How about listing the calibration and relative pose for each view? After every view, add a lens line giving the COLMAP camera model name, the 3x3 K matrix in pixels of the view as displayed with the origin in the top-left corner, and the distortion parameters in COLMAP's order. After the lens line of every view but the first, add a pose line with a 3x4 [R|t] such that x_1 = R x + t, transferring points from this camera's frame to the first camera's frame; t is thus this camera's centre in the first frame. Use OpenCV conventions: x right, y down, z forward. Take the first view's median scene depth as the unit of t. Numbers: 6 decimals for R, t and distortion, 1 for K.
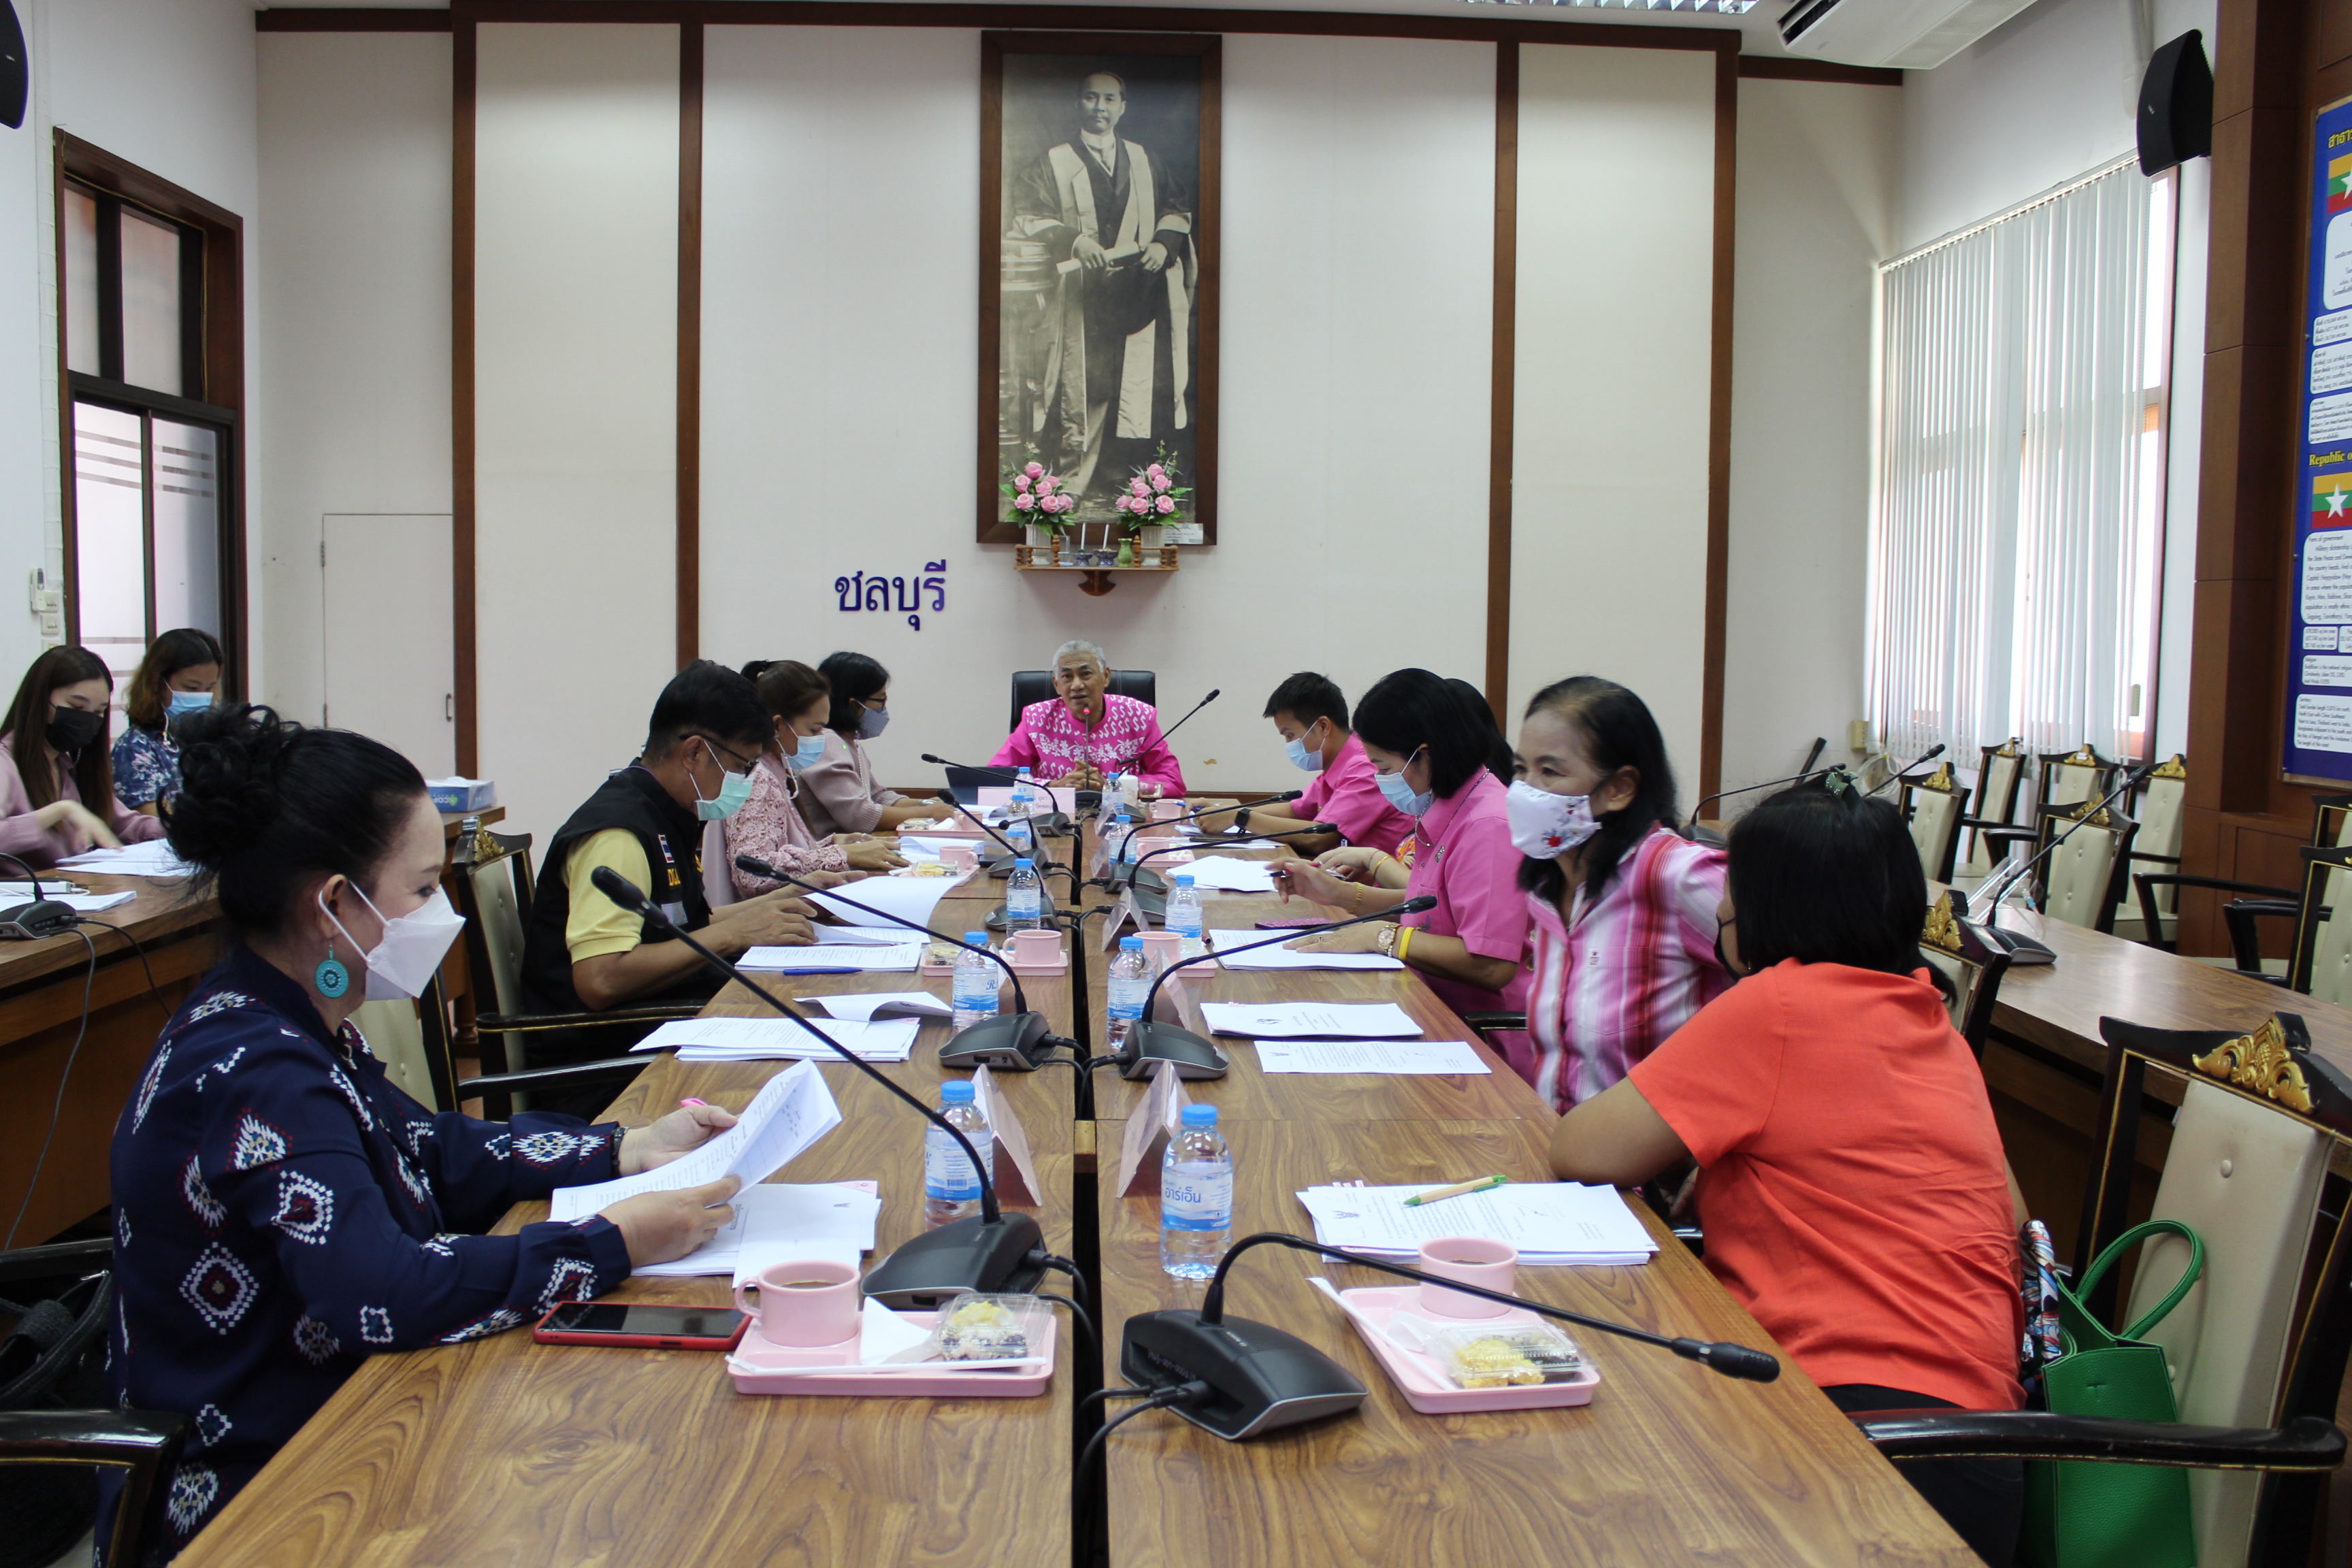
lens RADIAL K [[2102.2, 0, 1176.0], [0, 2102.2, 784.0], [0, 0, 1]] dist [-0.092301, 0.001094]
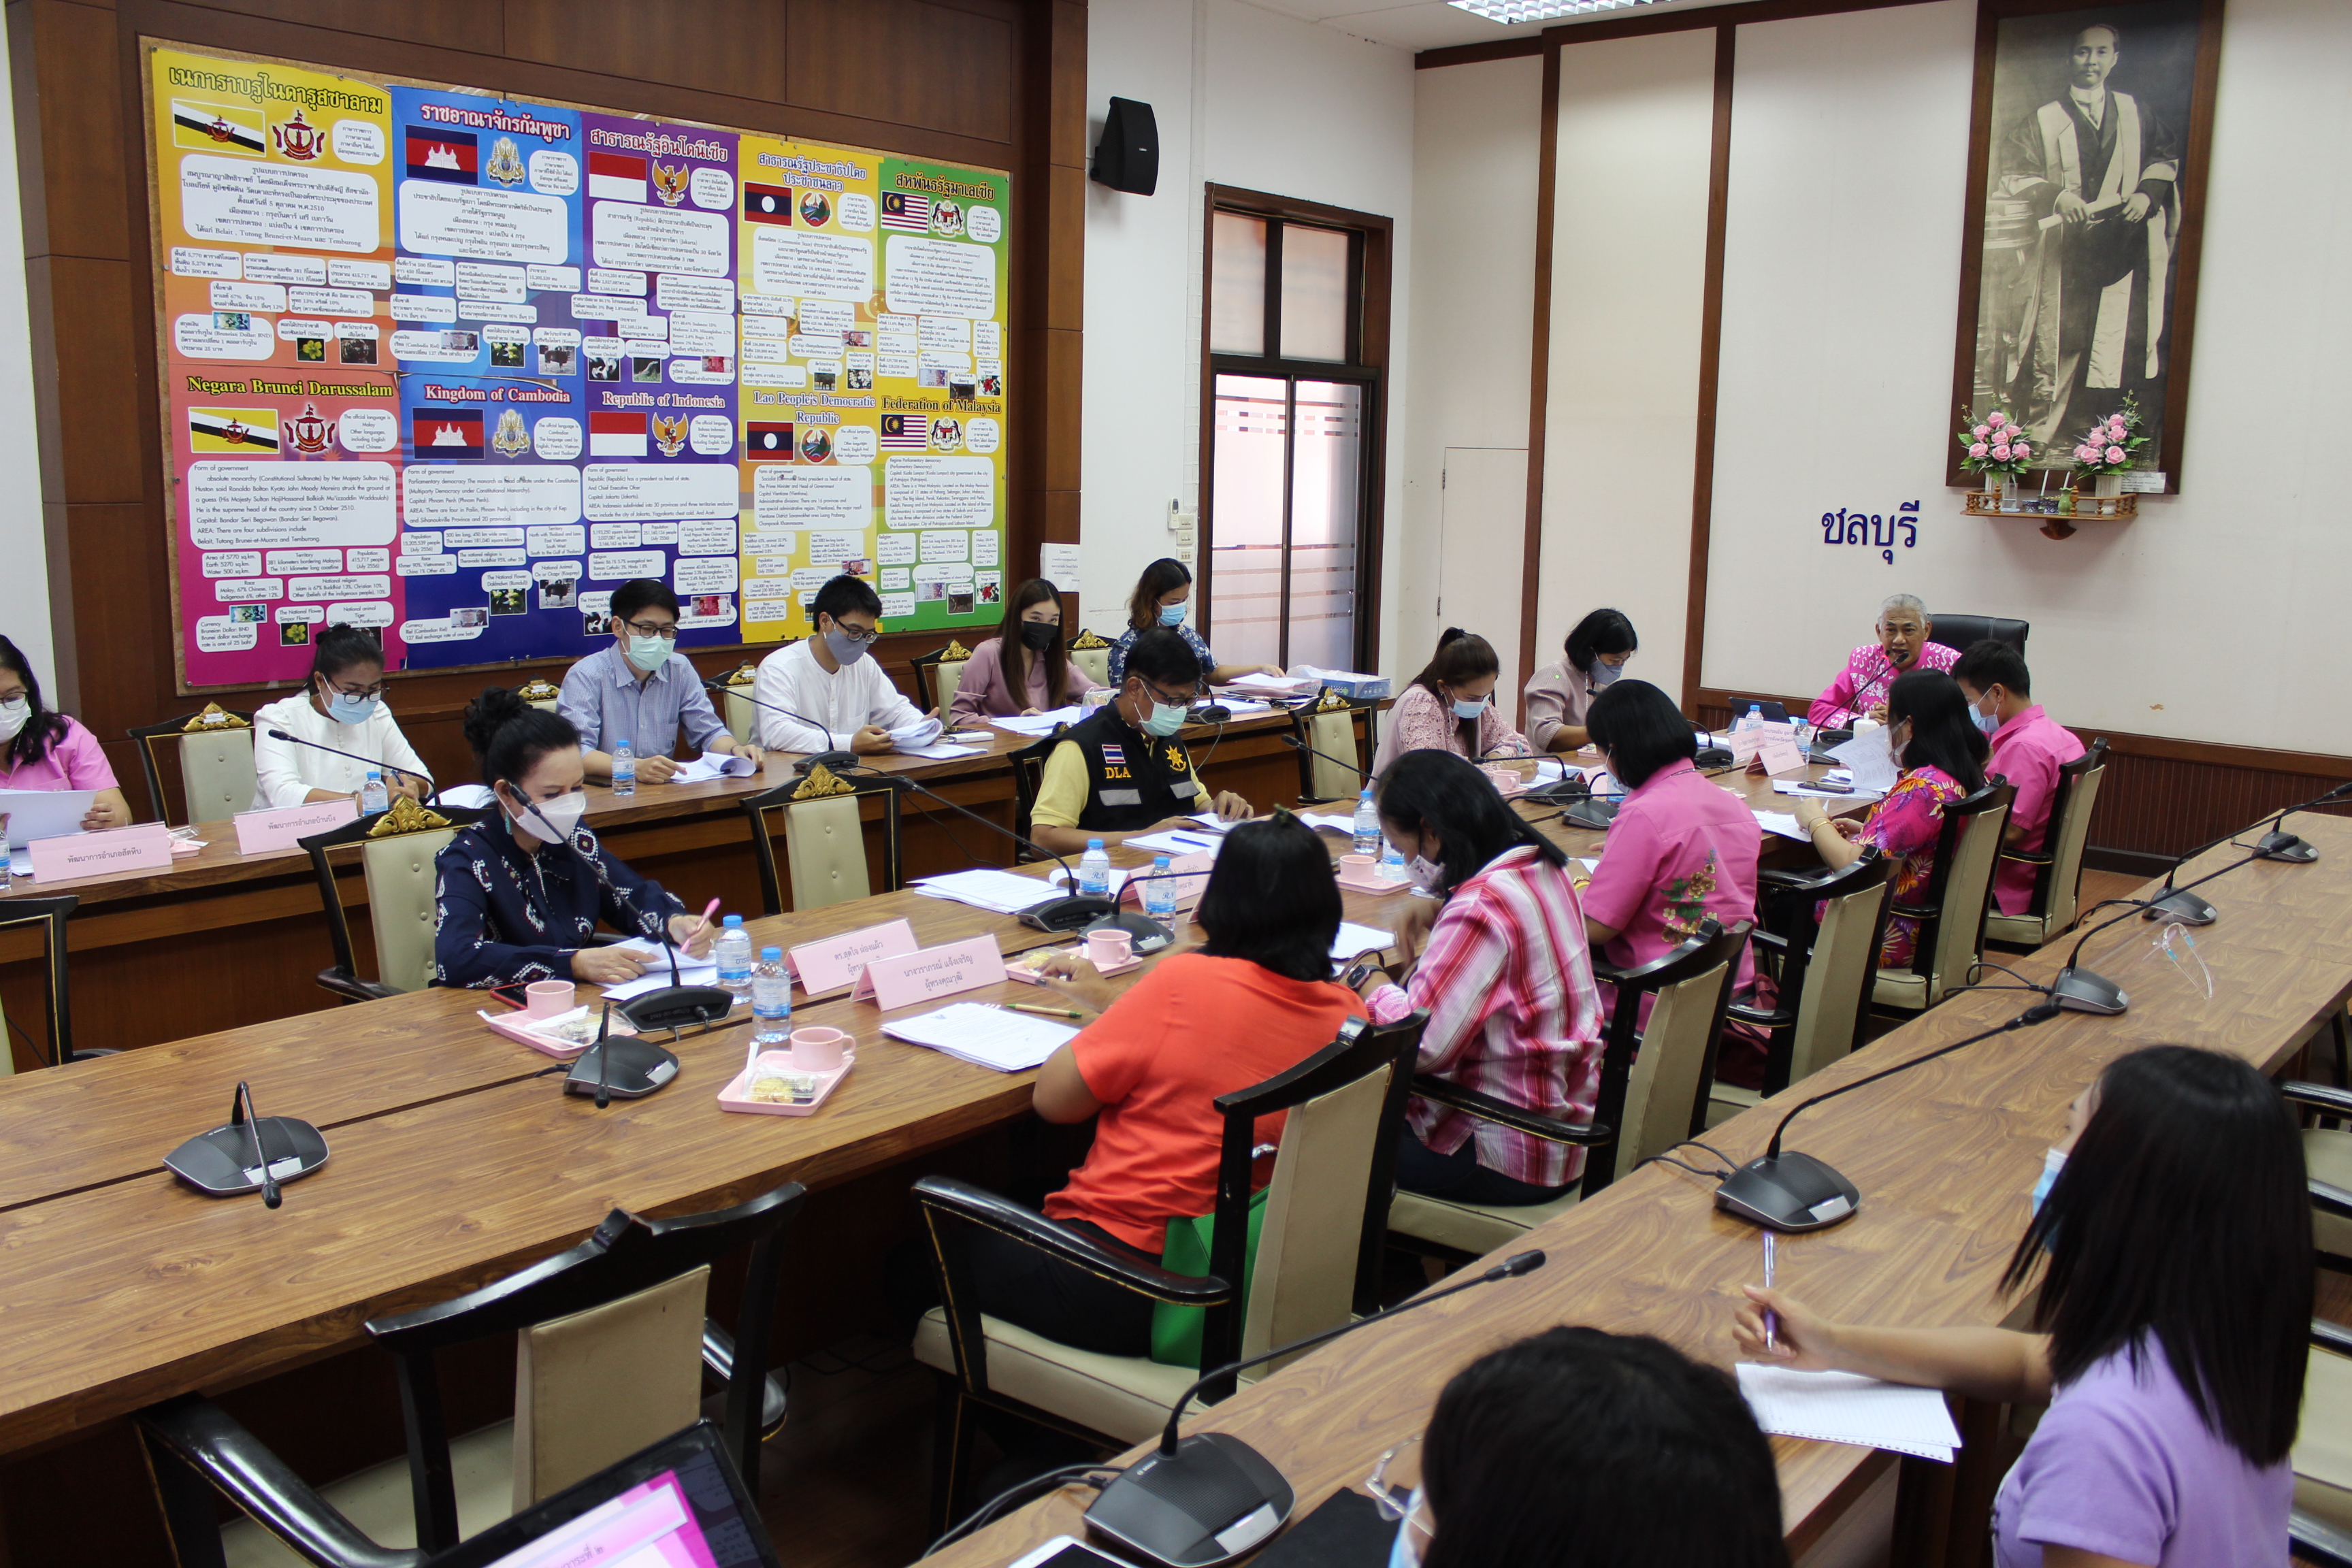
lens RADIAL K [[1955.7, 0, 1176.0], [0, 1955.7, 784.0], [0, 0, 1]] dist [-0.125785, 0.139338]
pose [[0.731818, 0.120844, -0.670700, 0.301328], [-0.065719, 0.992080, 0.107042, -0.042855], [0.678324, -0.034258, 0.733964, -0.003000]]
